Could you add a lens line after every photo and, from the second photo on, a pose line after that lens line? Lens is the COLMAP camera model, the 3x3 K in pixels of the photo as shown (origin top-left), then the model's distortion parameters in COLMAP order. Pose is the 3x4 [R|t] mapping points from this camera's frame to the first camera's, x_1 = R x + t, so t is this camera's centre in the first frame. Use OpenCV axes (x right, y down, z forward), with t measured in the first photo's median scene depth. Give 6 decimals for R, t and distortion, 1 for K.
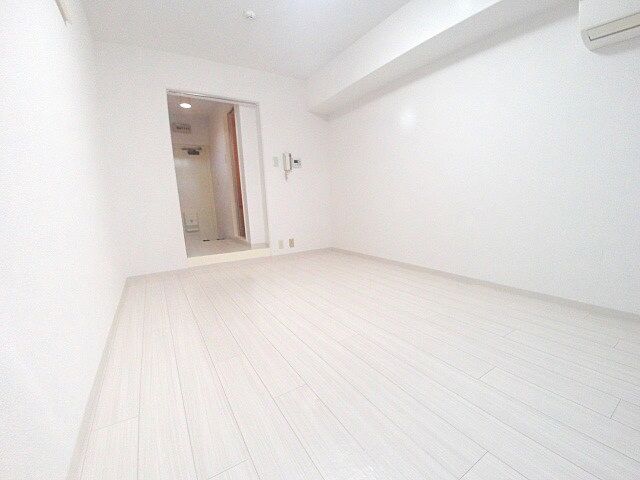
lens RADIAL K [[284.8, 0, 320.0], [0, 284.8, 240.0], [0, 0, 1]] dist [0.029434, -0.000393]
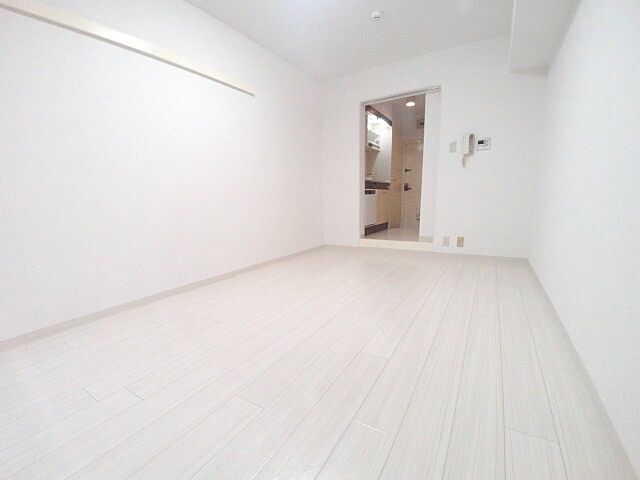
lens RADIAL K [[284.8, 0, 320.0], [0, 284.8, 240.0], [0, 0, 1]] dist [0.029434, -0.000393]
pose [[0.457414, 0.154036, -0.875811, 0.461685], [-0.121513, 0.986472, 0.110036, -0.039022], [0.880913, 0.056090, 0.469943, 0.237773]]
